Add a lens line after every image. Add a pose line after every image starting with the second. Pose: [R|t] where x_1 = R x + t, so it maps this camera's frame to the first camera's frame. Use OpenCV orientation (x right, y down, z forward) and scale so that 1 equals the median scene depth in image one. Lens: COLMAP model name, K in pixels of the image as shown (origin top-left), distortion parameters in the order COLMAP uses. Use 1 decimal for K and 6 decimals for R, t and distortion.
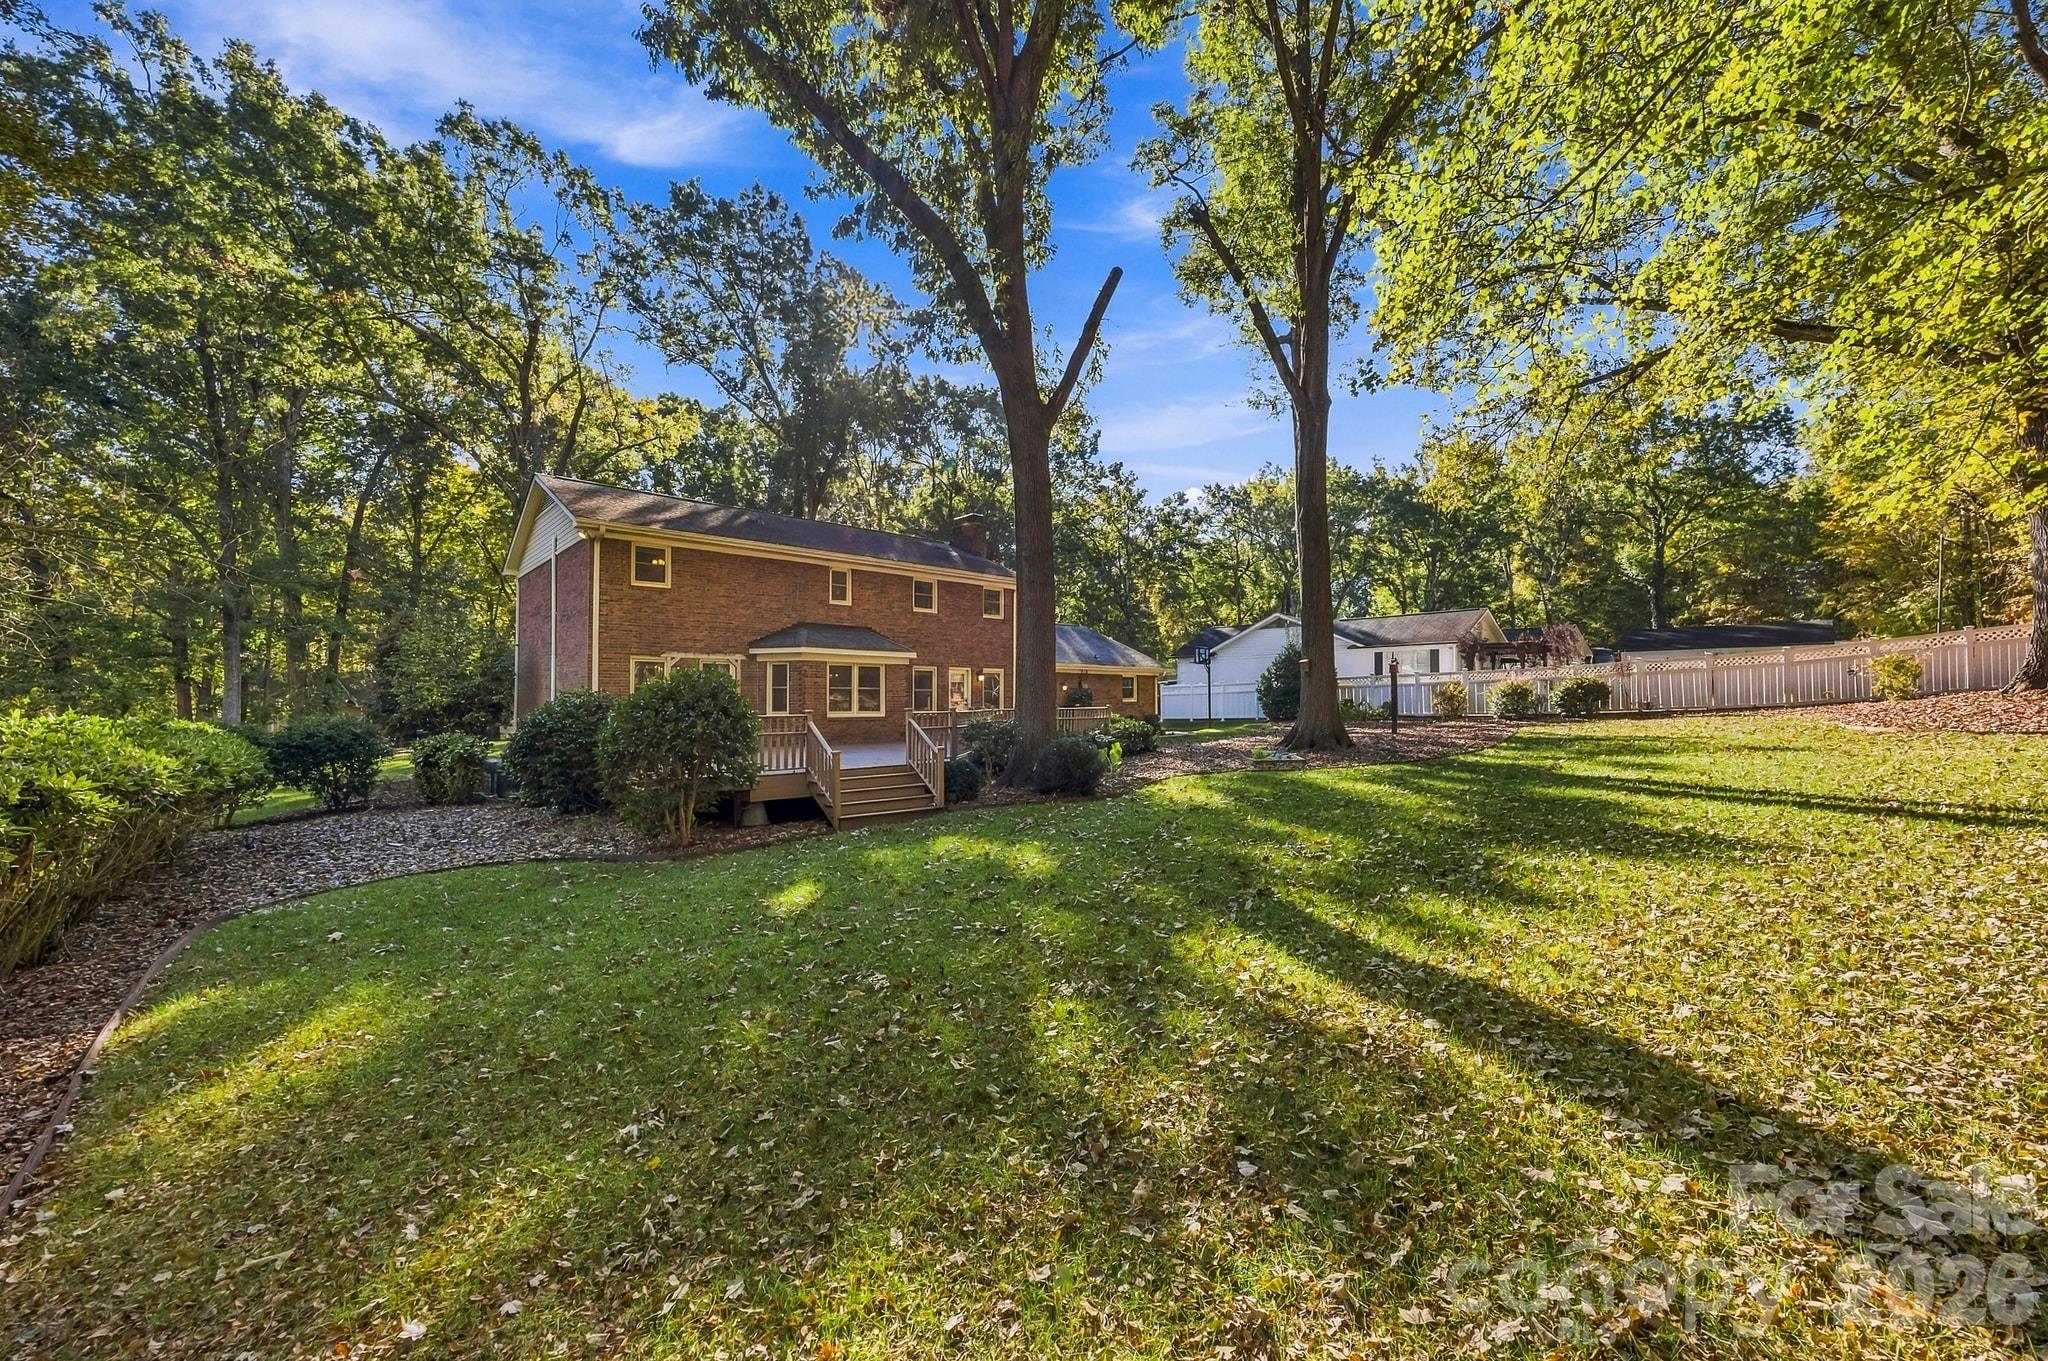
lens RADIAL K [[786.6, 0, 1030.5], [0, 786.6, 685.2], [0, 0, 1]] dist [-0.001728, 0.000050]
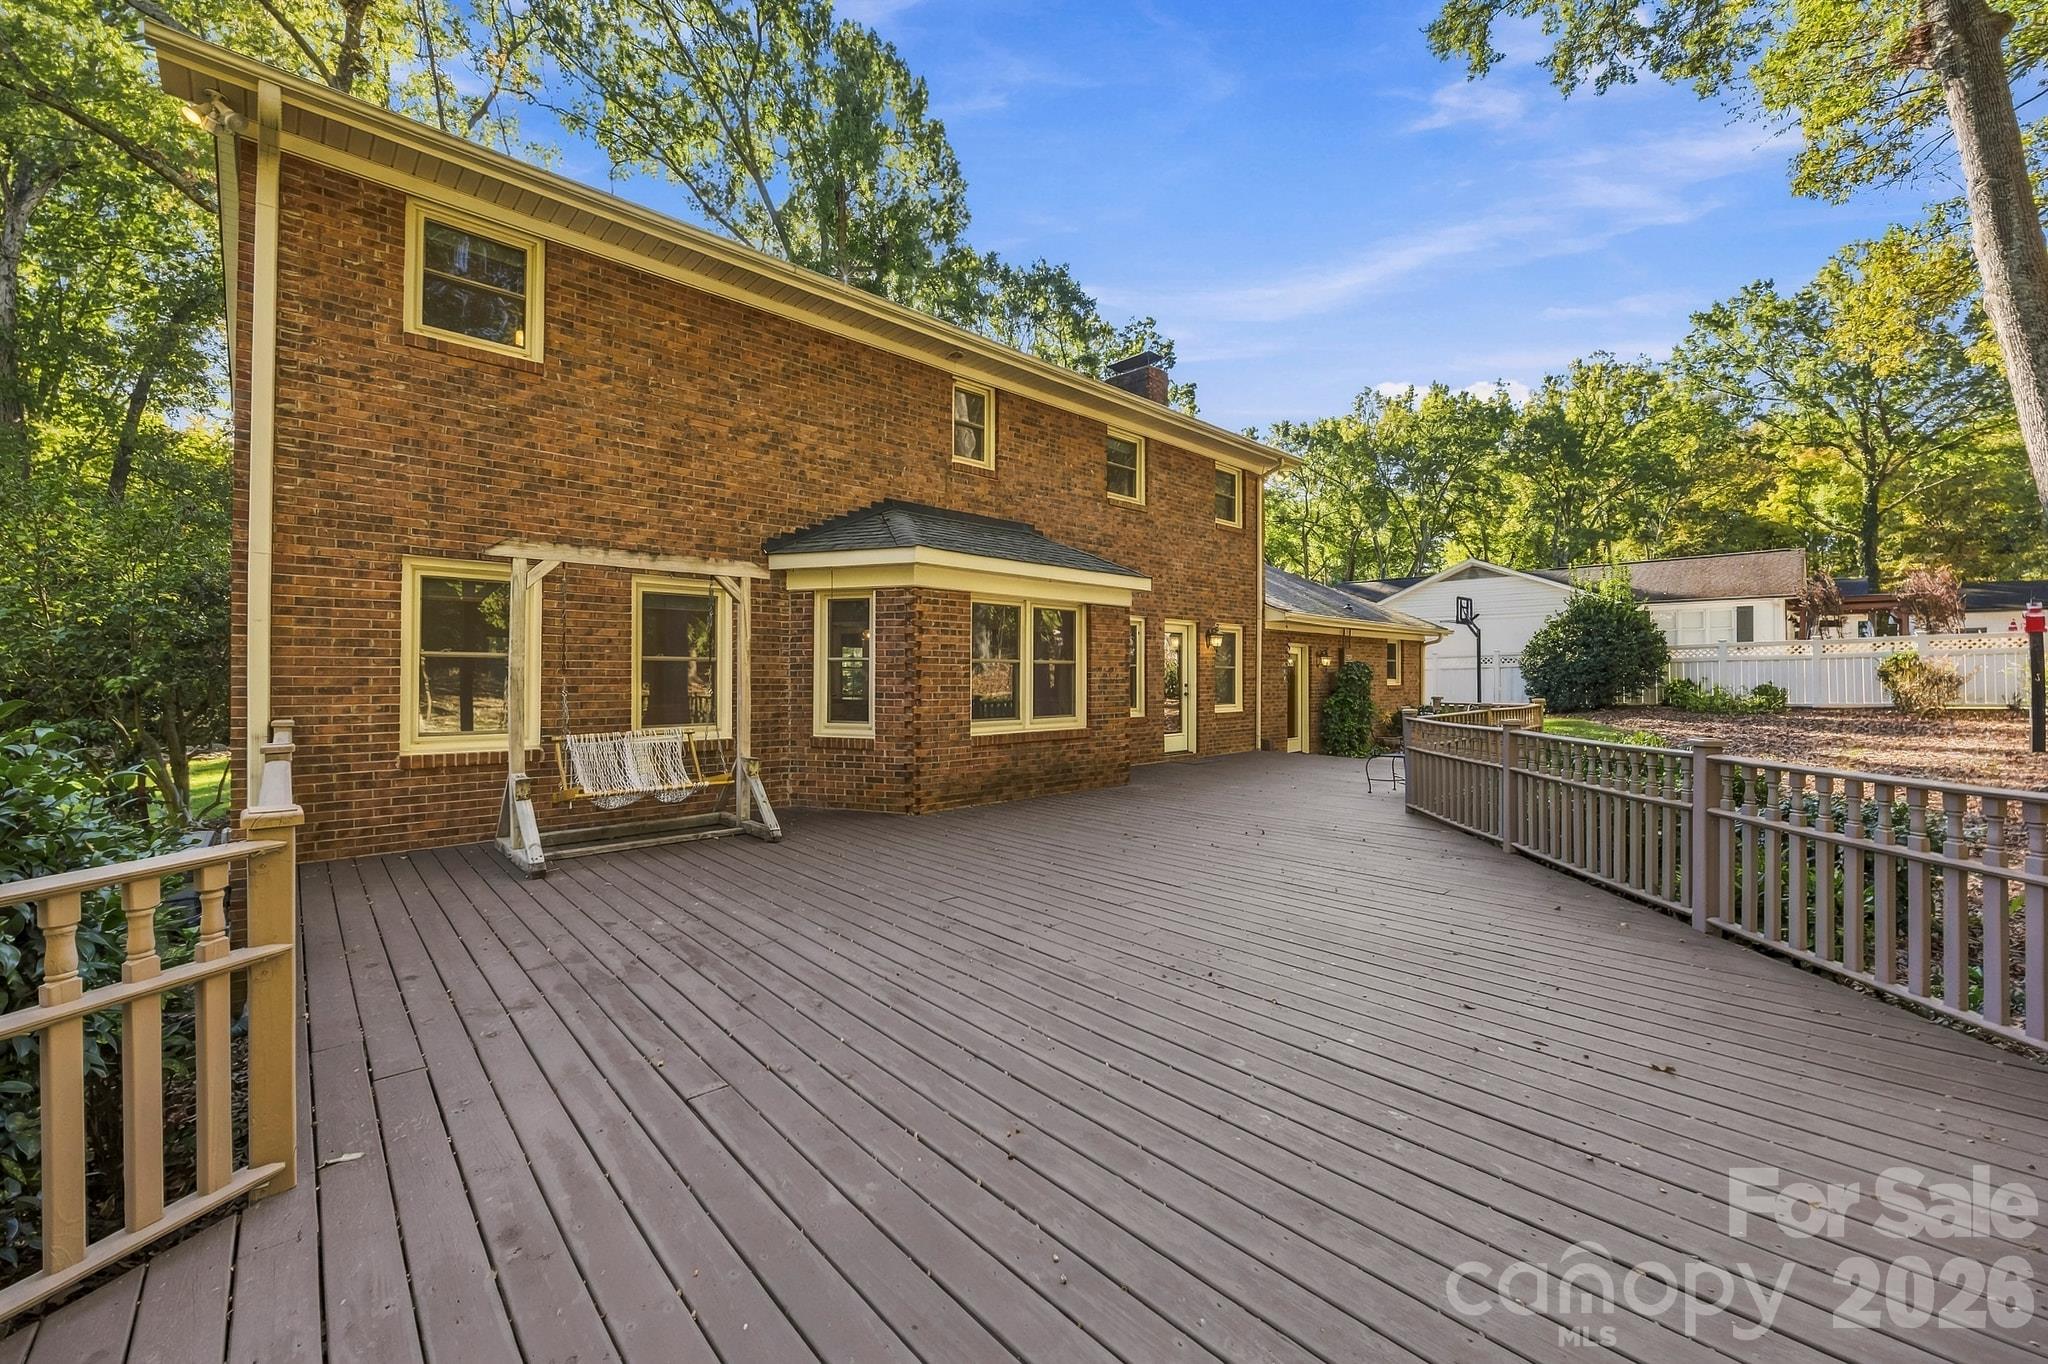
lens RADIAL K [[786.6, 0, 1018.0], [0, 786.6, 669.1], [0, 0, 1]] dist [-0.001728, 0.000050]
pose [[0.999901, 0.001331, 0.014033, -0.224218], [-0.001486, 0.999938, 0.011061, 0.003032], [-0.014017, -0.011081, 0.999840, 0.572129]]
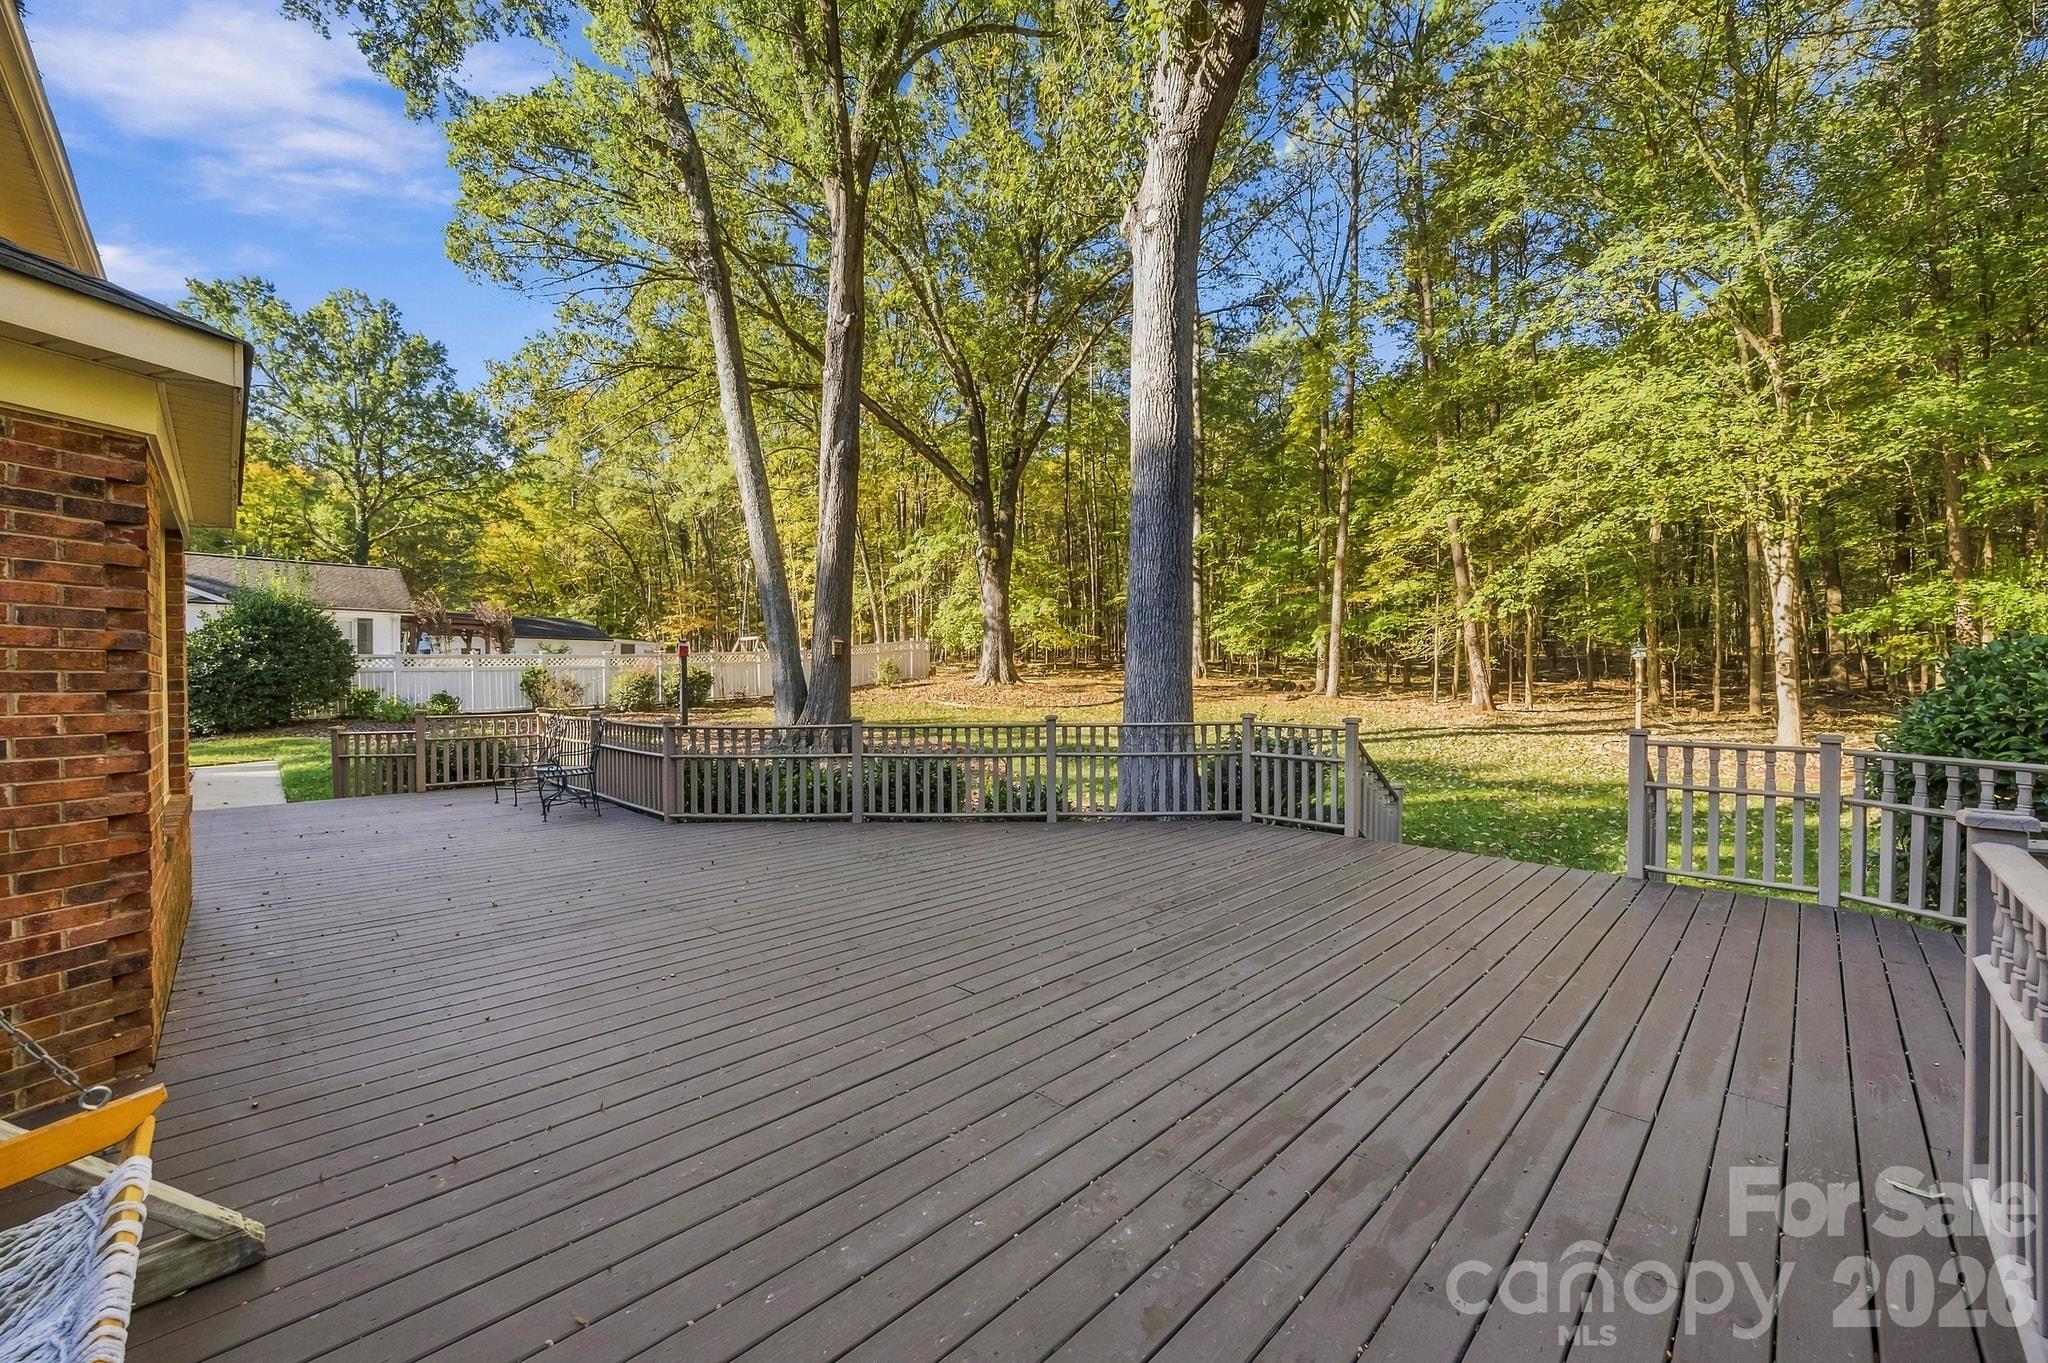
lens RADIAL K [[786.6, 0, 1036.5], [0, 786.6, 688.6], [0, 0, 1]] dist [-0.001728, 0.000050]
pose [[-0.058951, -0.007120, 0.998235, -0.398742], [-0.012707, 0.999899, 0.006381, 0.007973], [-0.998180, -0.012308, -0.059035, 0.786934]]
